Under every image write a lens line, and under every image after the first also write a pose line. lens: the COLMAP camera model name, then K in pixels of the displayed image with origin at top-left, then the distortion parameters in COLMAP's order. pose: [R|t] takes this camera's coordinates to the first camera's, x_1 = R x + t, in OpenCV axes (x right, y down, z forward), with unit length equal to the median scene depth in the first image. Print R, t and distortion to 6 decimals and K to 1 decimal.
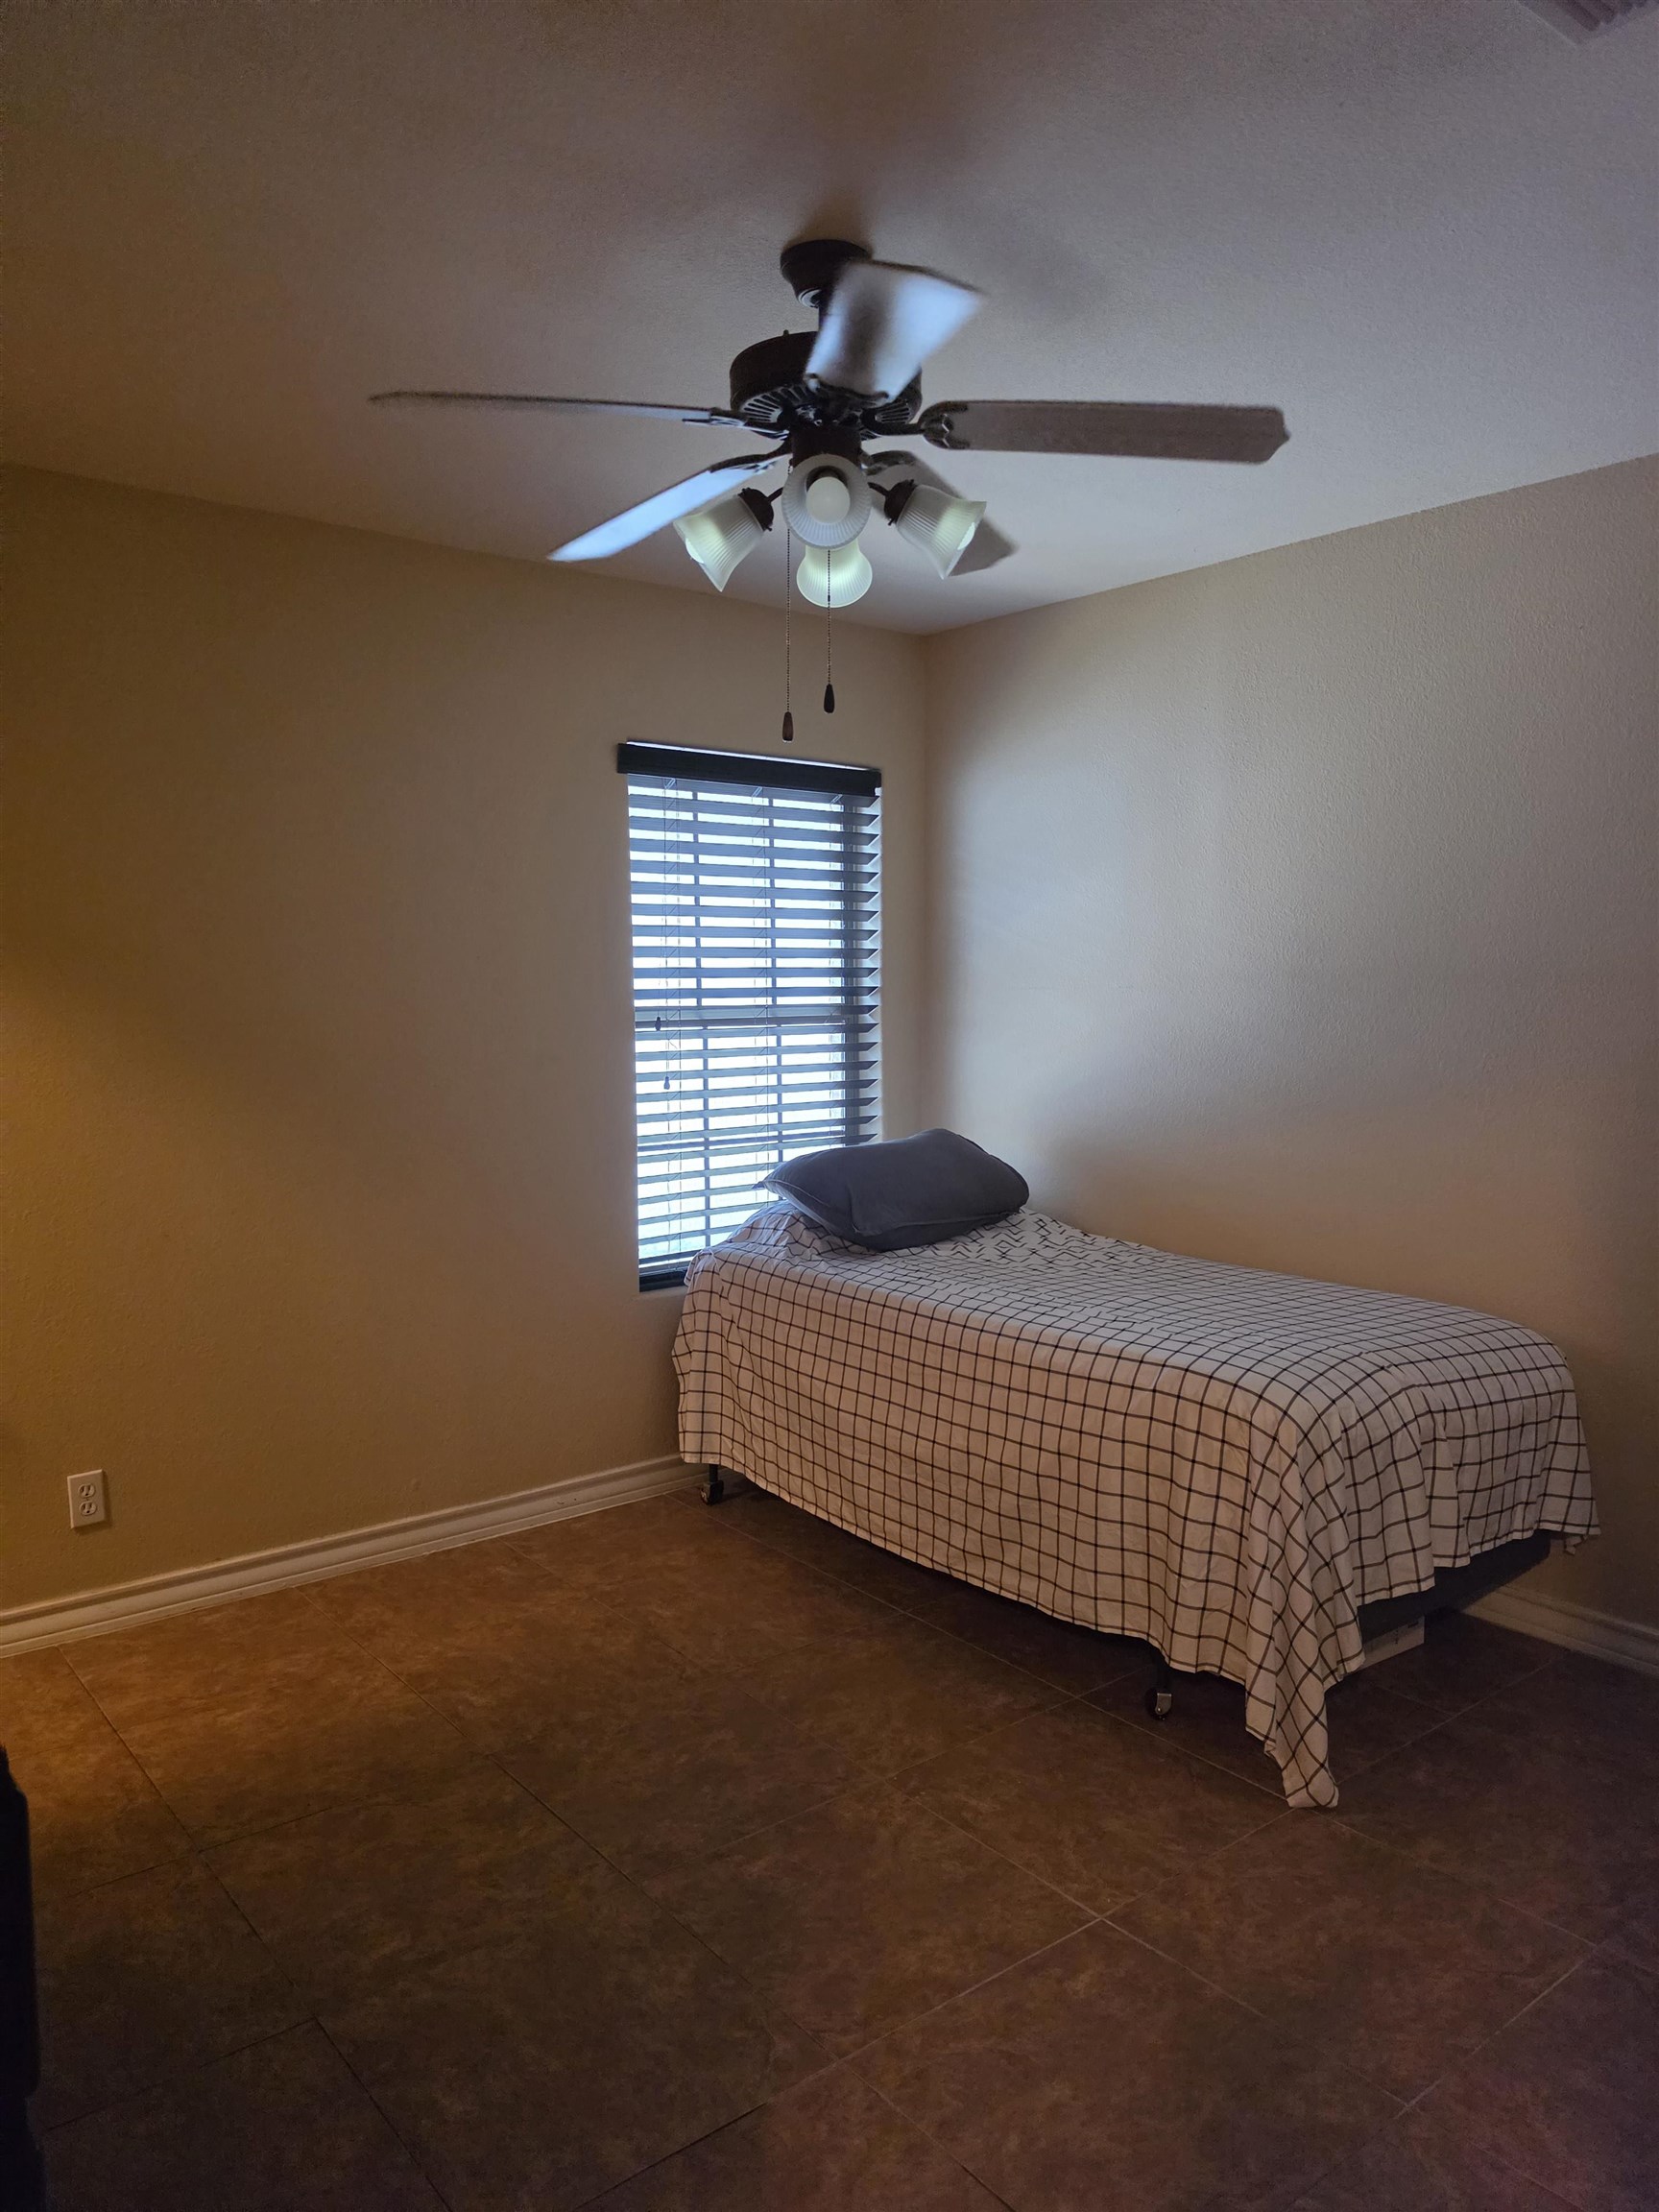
lens RADIAL K [[1532.1, 0, 842.6], [0, 1532.1, 1108.2], [0, 0, 1]] dist [0.092139, -0.140877]
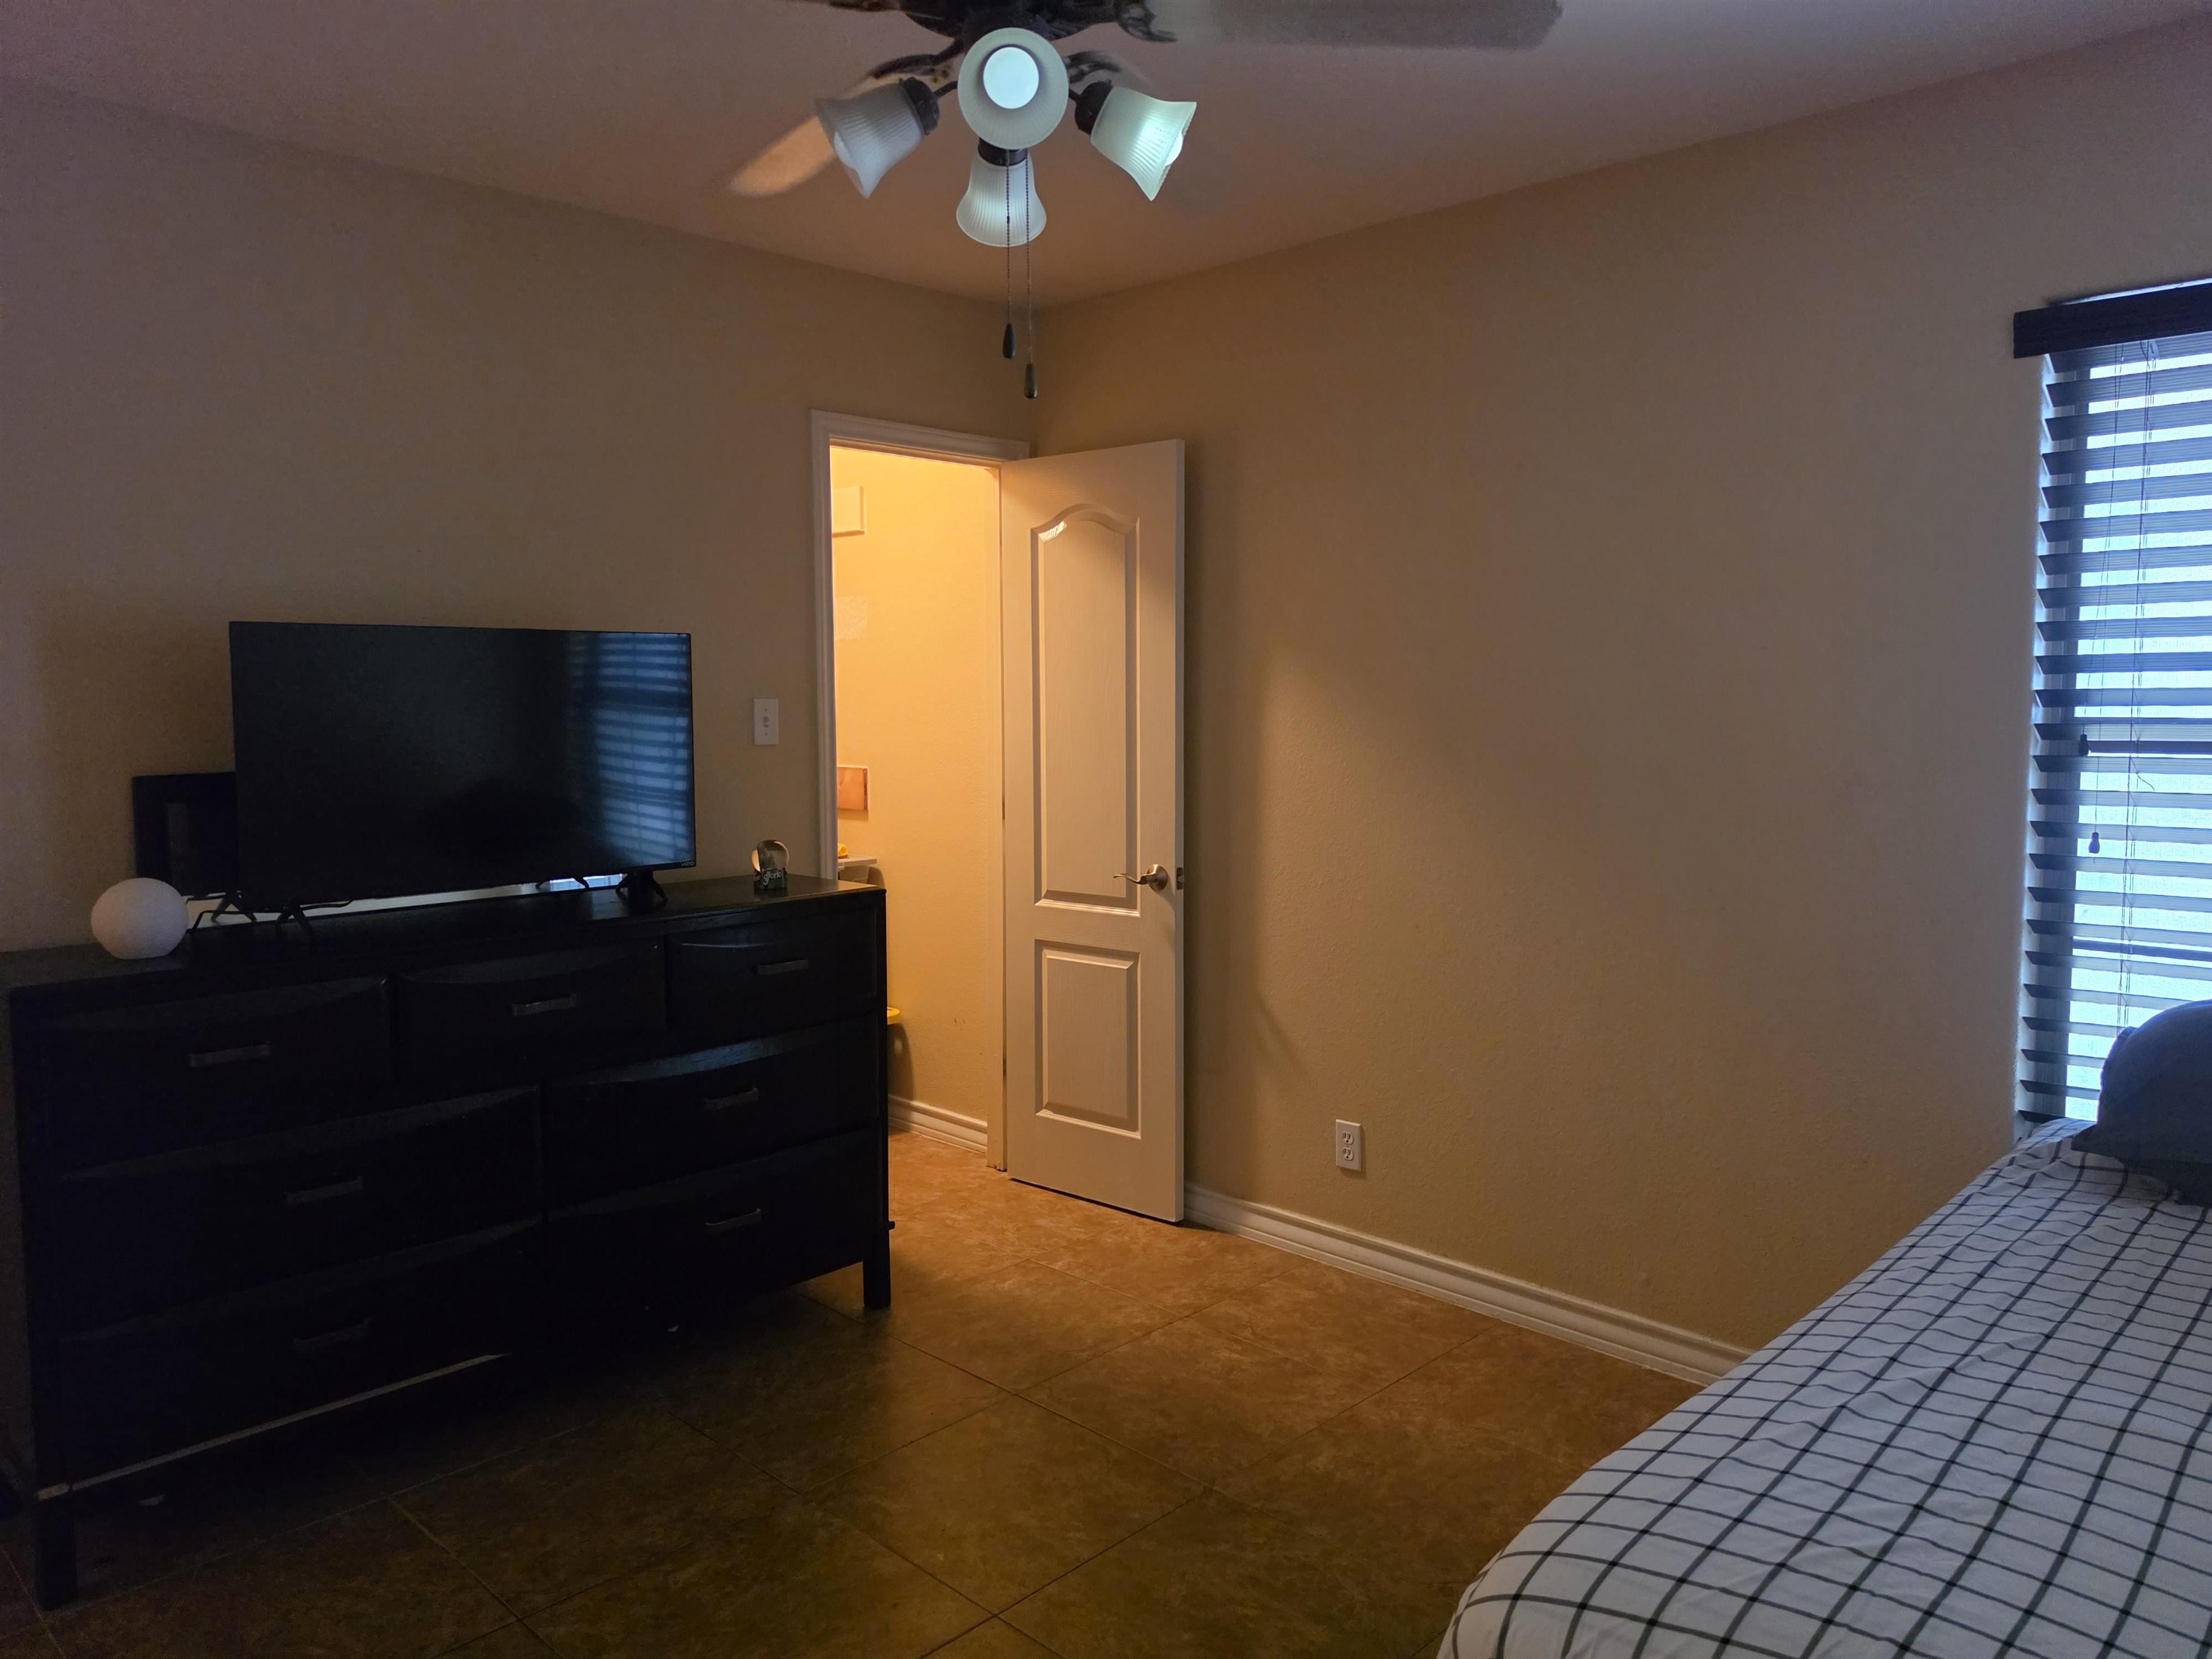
lens RADIAL K [[1532.1, 0, 1106.0], [0, 1532.1, 829.5], [0, 0, 1]] dist [0.092139, -0.140877]
pose [[0.128127, 0.086809, -0.987951, 0.561701], [-0.088557, 0.993184, 0.075783, -0.041851], [0.987796, 0.077781, 0.134941, 0.658113]]
